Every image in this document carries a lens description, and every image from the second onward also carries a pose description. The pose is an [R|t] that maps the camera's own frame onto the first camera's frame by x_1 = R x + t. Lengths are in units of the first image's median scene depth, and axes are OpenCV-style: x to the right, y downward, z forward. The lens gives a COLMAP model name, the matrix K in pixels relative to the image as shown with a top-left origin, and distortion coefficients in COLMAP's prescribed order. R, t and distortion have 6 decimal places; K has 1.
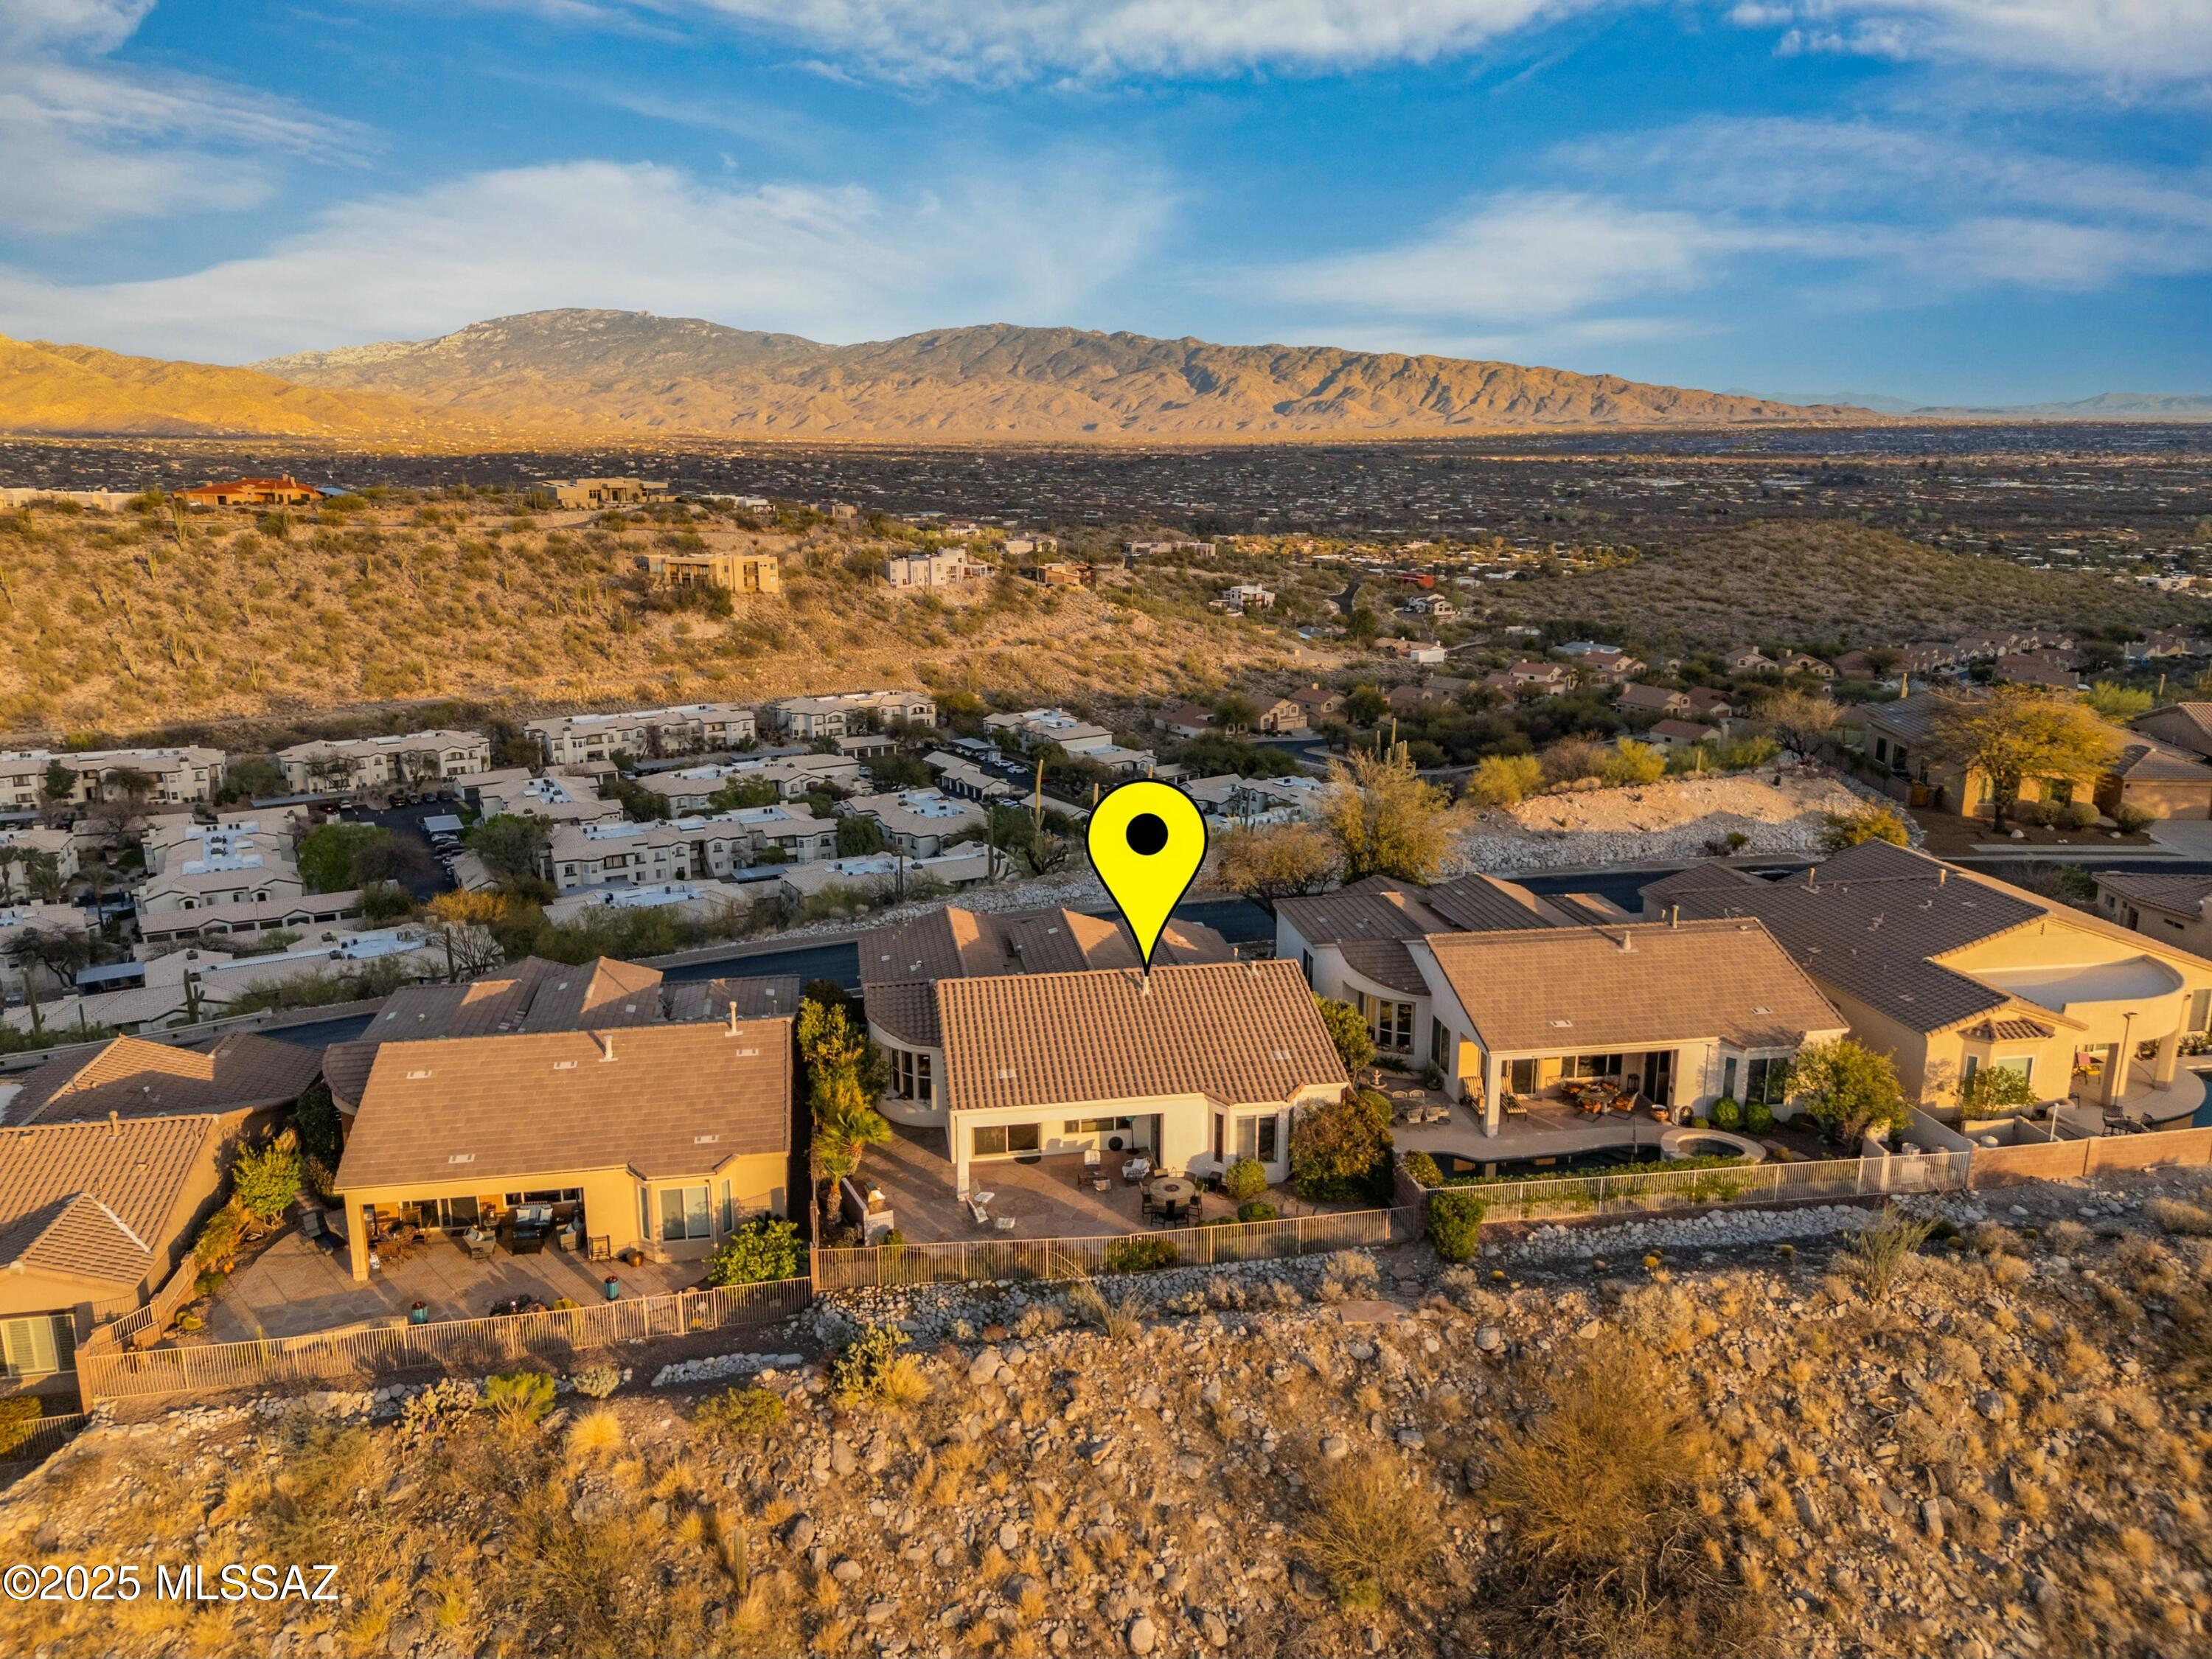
lens RADIAL K [[1625.1, 0, 1101.6], [0, 1625.1, 823.4], [0, 0, 1]] dist [0.077719, -0.061319]
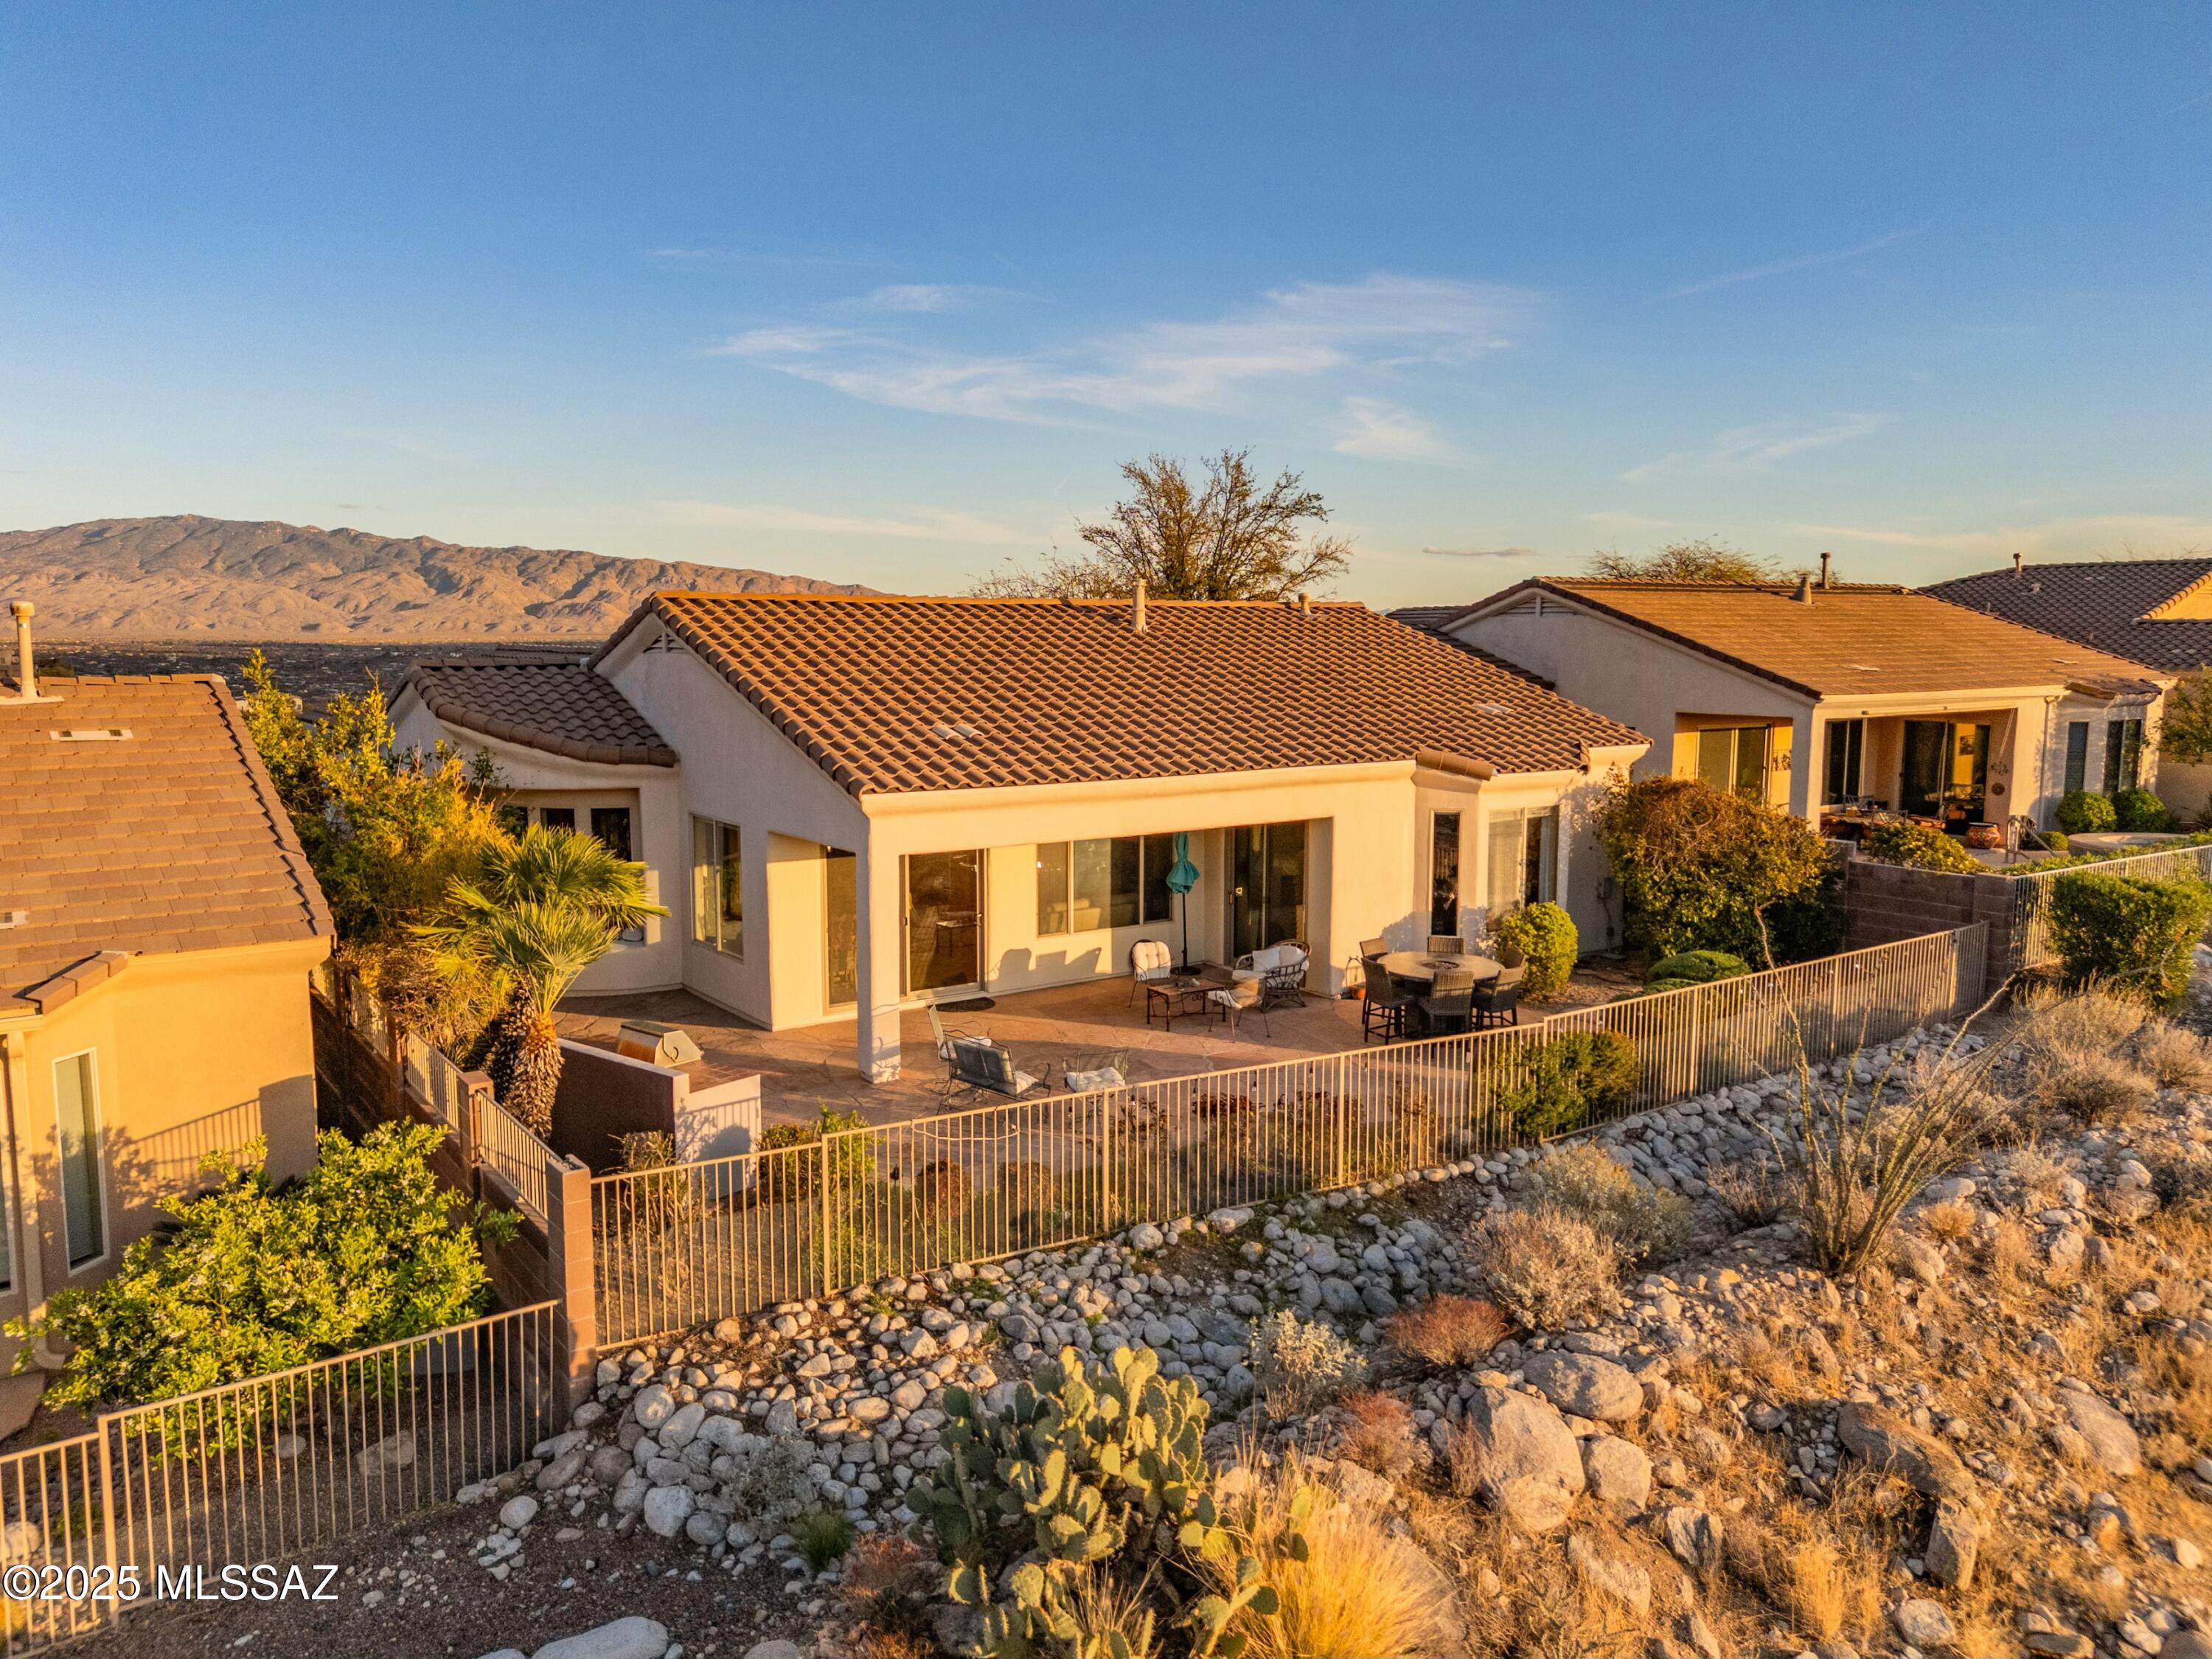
lens RADIAL K [[1625.1, 0, 1101.6], [0, 1625.1, 823.4], [0, 0, 1]] dist [0.077719, -0.061319]
pose [[0.905475, -0.047947, 0.421683, -0.210508], [0.099010, 0.990046, -0.100032, 0.246548], [-0.412689, 0.132328, 0.901209, 0.760516]]
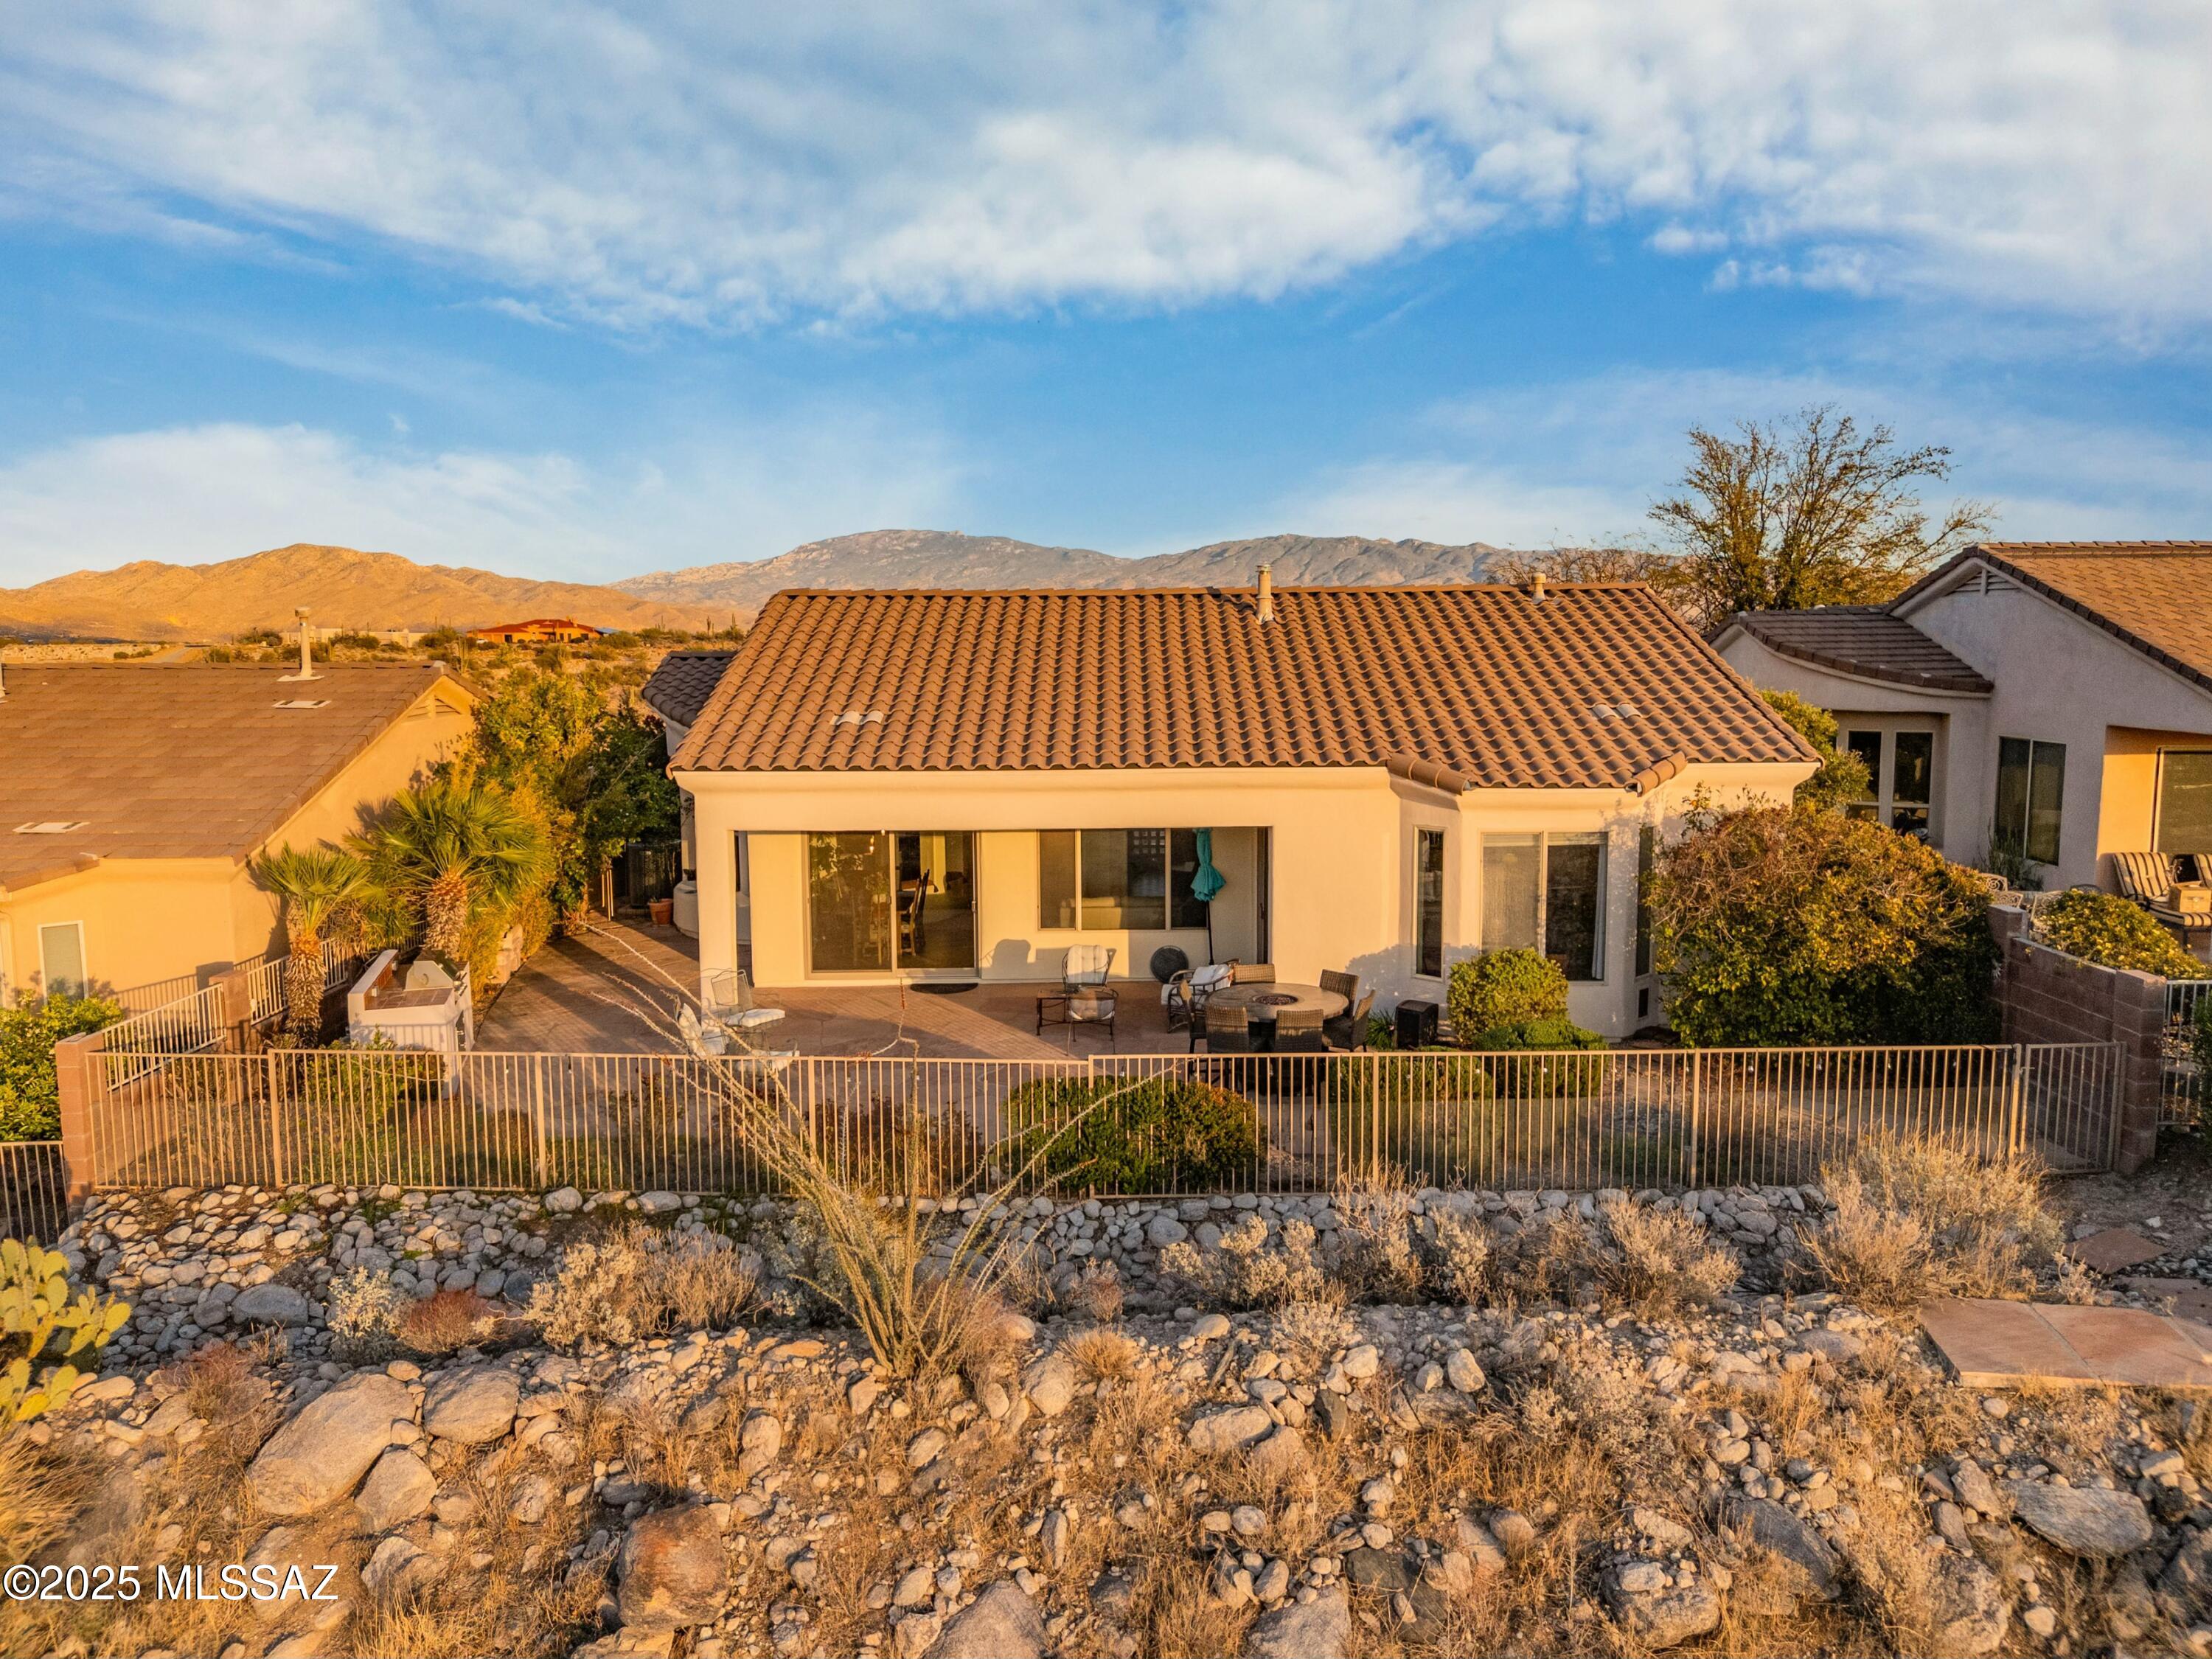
lens RADIAL K [[1625.1, 0, 1101.6], [0, 1625.1, 823.4], [0, 0, 1]] dist [0.077719, -0.061319]
pose [[0.985149, 0.014398, -0.171096, 0.071624], [-0.035251, 0.992212, -0.119469, 0.255046], [0.168043, 0.123726, 0.977984, 0.738615]]
